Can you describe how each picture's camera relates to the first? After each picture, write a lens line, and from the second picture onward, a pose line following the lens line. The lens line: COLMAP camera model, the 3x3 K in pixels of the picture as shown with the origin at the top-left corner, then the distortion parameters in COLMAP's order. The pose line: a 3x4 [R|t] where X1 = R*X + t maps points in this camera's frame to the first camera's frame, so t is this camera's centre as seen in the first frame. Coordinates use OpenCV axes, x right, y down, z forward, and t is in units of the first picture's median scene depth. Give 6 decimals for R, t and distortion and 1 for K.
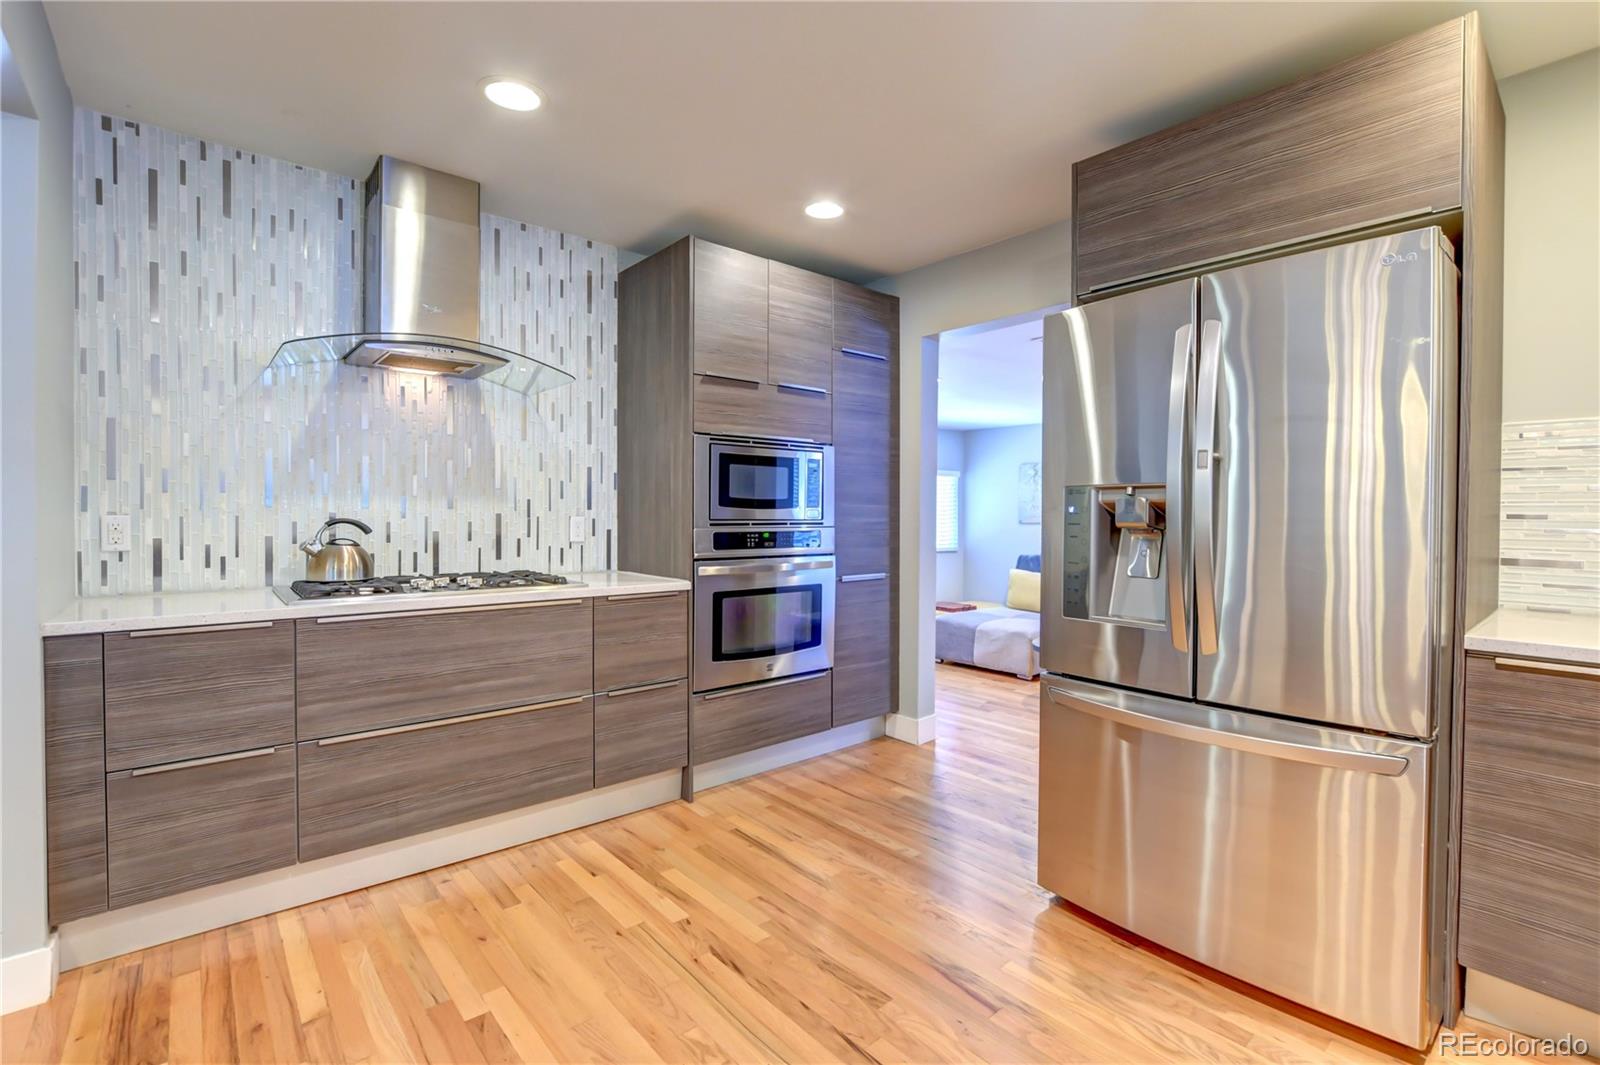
lens RADIAL K [[722.9, 0, 799.7], [0, 722.9, 525.2], [0, 0, 1]] dist [-0.023378, 0.004562]
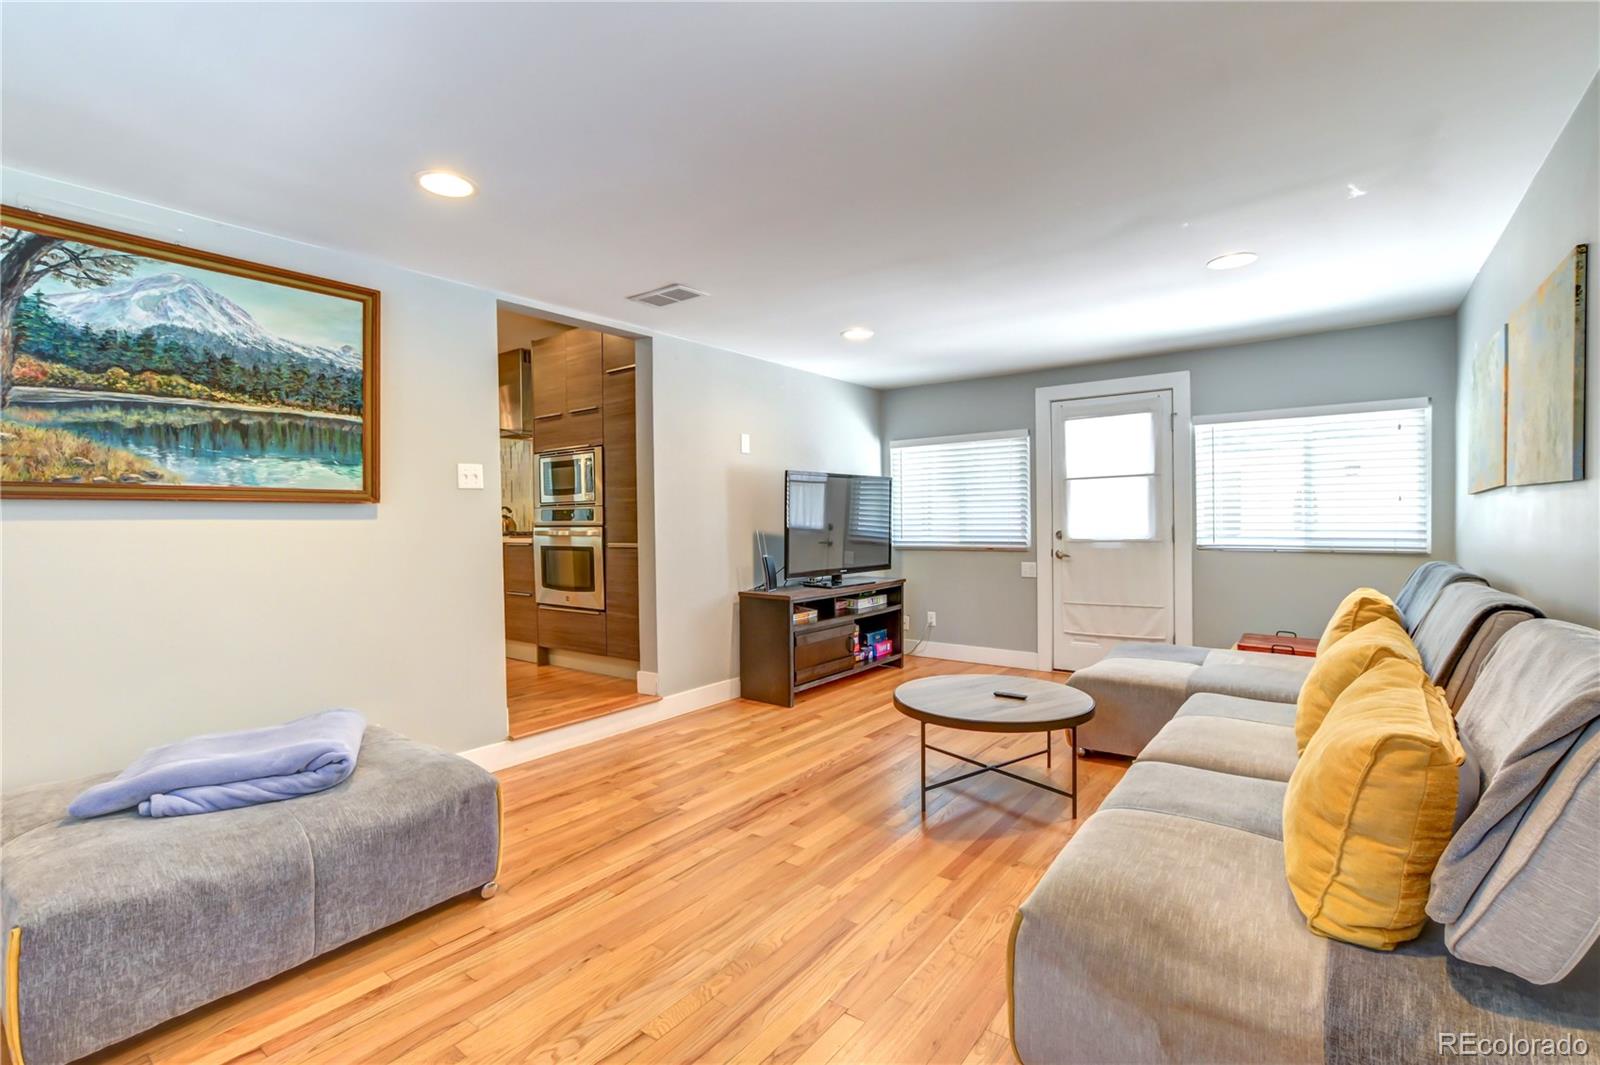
lens RADIAL K [[722.9, 0, 800.2], [0, 722.9, 528.4], [0, 0, 1]] dist [-0.023378, 0.004562]
pose [[0.209574, 0.015205, -0.977674, 1.507035], [0.001430, 0.999873, 0.015857, 0.023931], [0.977792, -0.004721, 0.209526, 1.124962]]
